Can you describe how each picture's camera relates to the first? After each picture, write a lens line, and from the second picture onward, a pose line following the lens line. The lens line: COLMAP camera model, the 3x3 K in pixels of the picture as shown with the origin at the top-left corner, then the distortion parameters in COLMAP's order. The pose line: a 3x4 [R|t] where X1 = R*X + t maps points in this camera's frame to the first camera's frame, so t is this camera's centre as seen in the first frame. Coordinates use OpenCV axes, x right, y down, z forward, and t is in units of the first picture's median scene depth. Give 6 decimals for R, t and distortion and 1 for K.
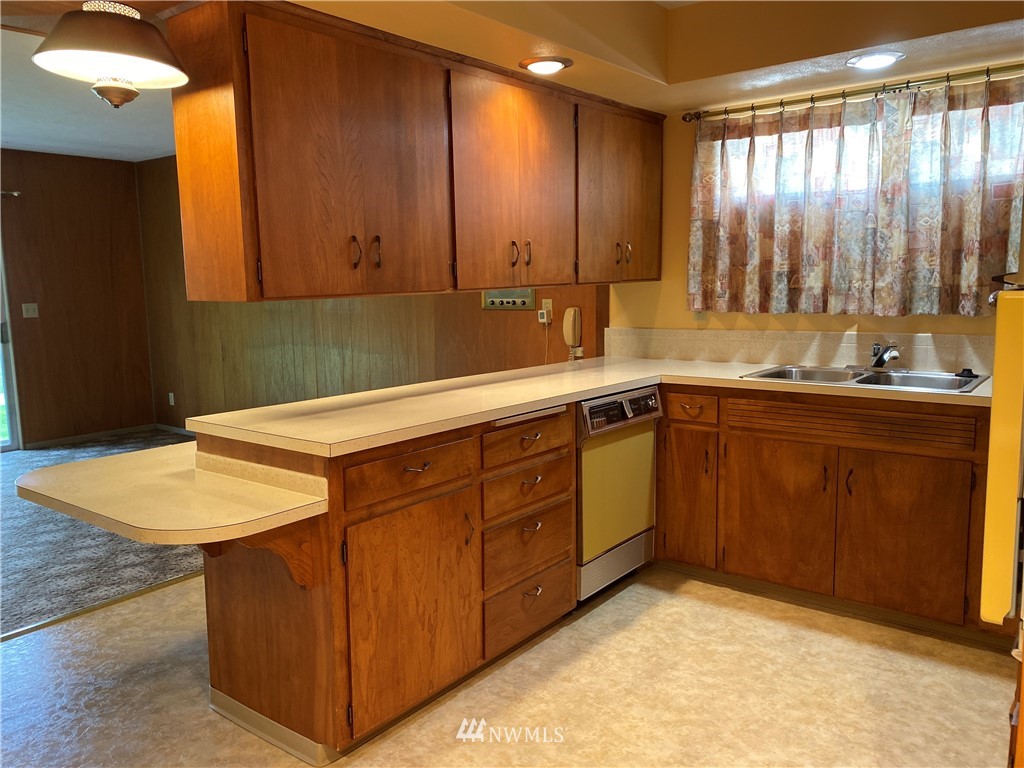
lens RADIAL K [[783.2, 0, 511.4], [0, 783.2, 378.8], [0, 0, 1]] dist [0.078775, -0.098777]
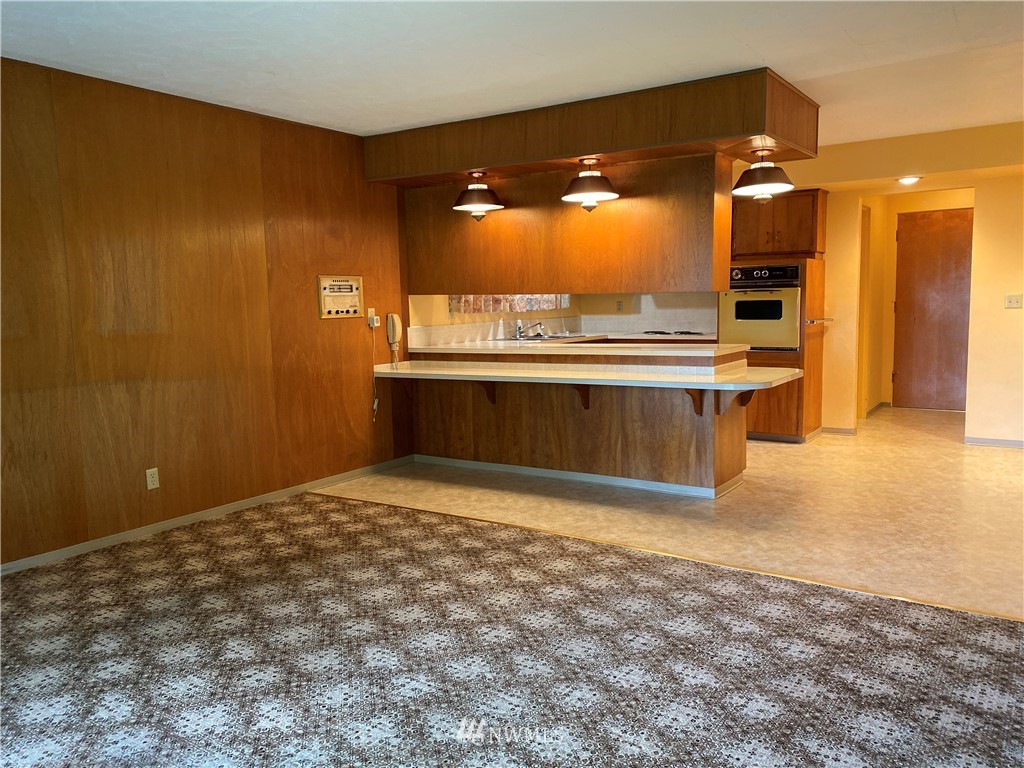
lens RADIAL K [[778.5, 0, 510.3], [0, 778.5, 410.2], [0, 0, 1]] dist [0.048976, -0.030851]
pose [[-0.063071, -0.123763, 0.990305, -1.939323], [0.146992, 0.980307, 0.131875, -0.114659], [-0.987125, 0.153884, -0.043637, 1.346495]]
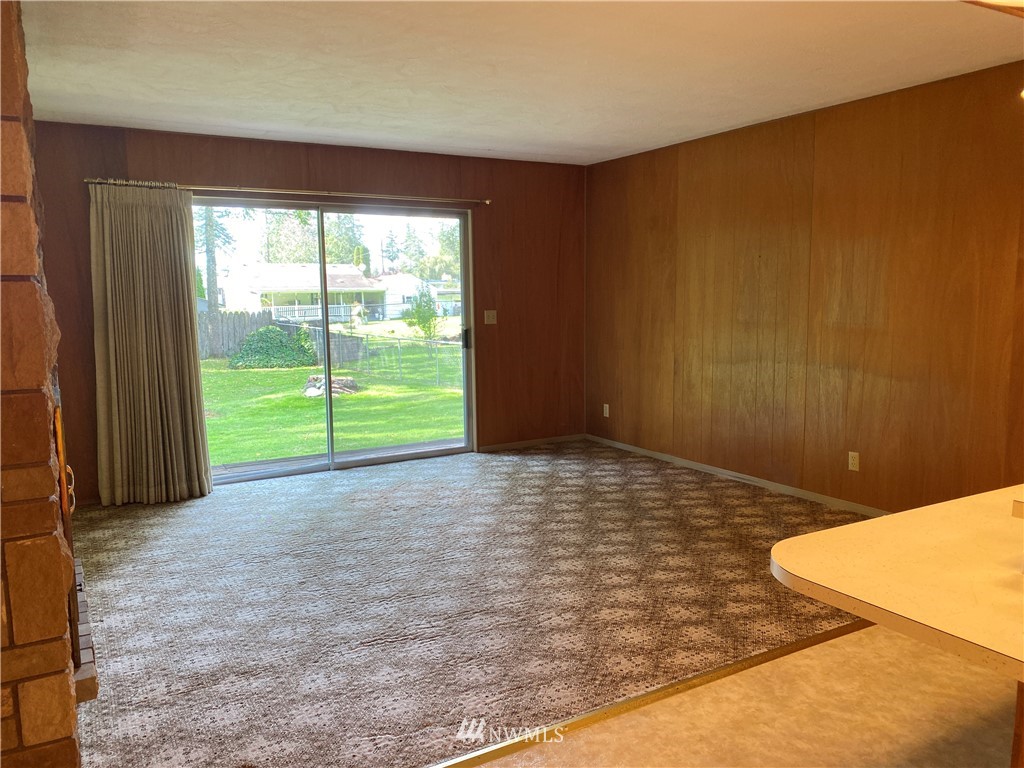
lens RADIAL K [[786.4, 0, 512.0], [0, 786.4, 384.0], [0, 0, 1]] dist [0.029619, -0.006899]
pose [[0.928042, 0.053948, -0.368548, -0.469084], [-0.053232, 0.998509, 0.012119, -0.029859], [0.368652, 0.008371, 0.929530, 0.175835]]
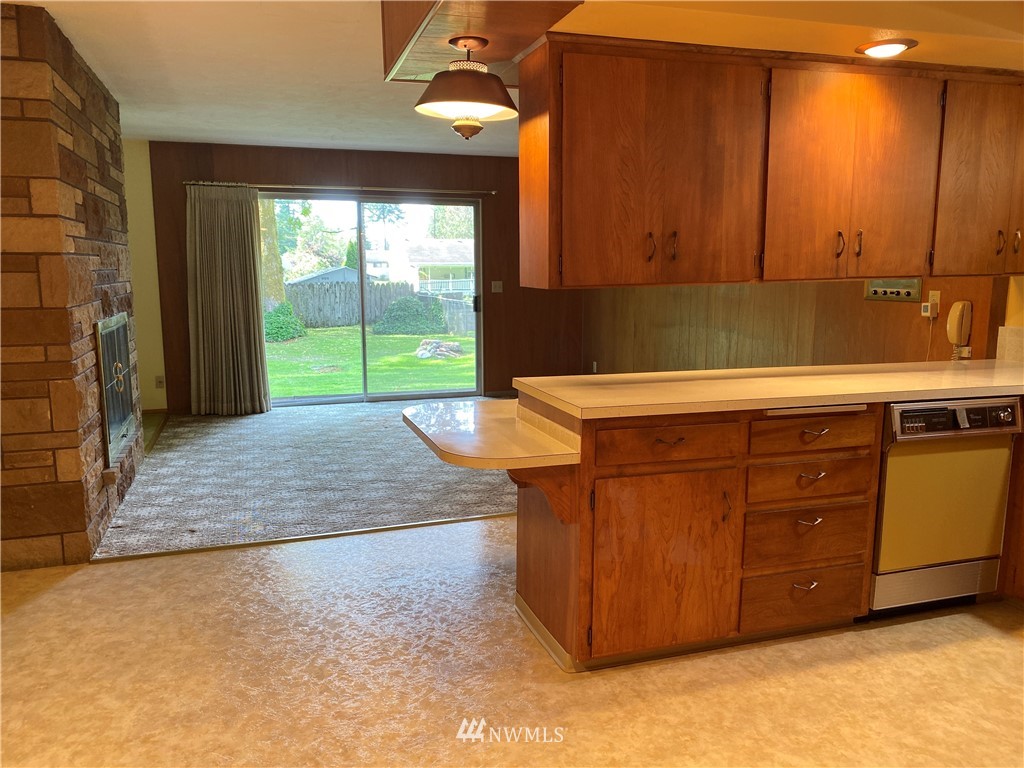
lens RADIAL K [[783.2, 0, 511.4], [0, 783.2, 378.8], [0, 0, 1]] dist [0.078775, -0.098777]
pose [[0.832614, 0.097932, -0.545126, 0.231850], [-0.083939, 0.995186, 0.050578, -0.010007], [0.547455, 0.003645, 0.836827, -0.049217]]
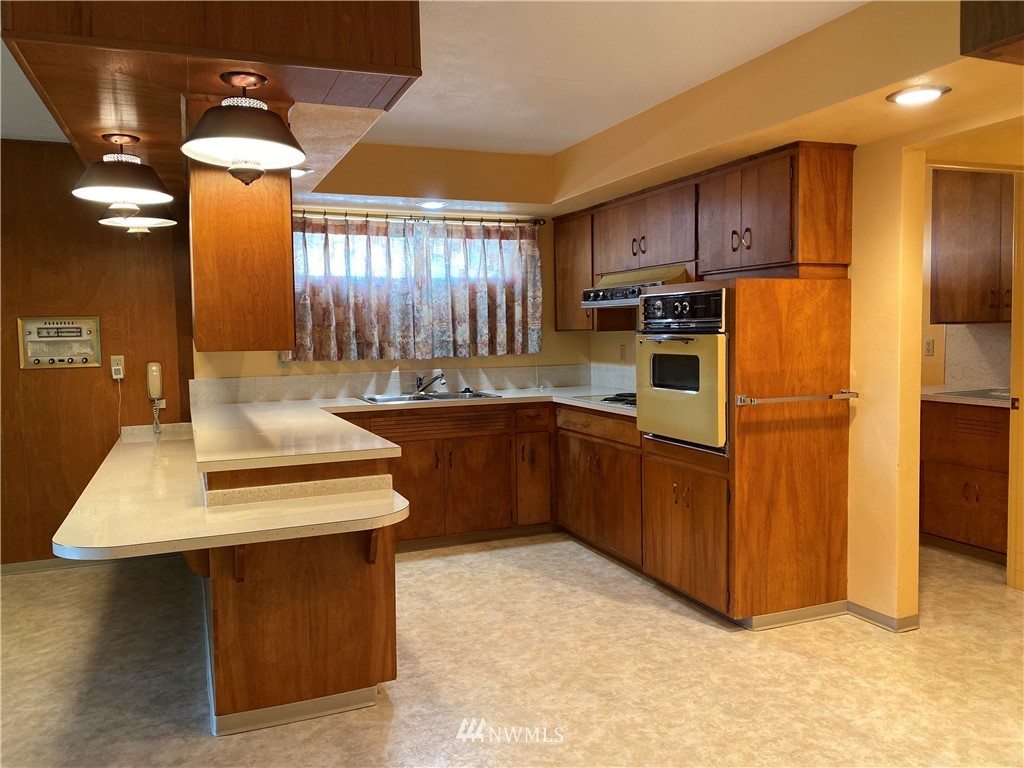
lens RADIAL K [[773.3, 0, 509.9], [0, 773.3, 387.8], [0, 0, 1]] dist [0.070769, -0.093995]
pose [[0.495869, -0.053876, 0.866724, -0.912083], [0.116576, 0.993169, -0.004960, 0.006516], [-0.860537, 0.103499, 0.498763, 0.095992]]
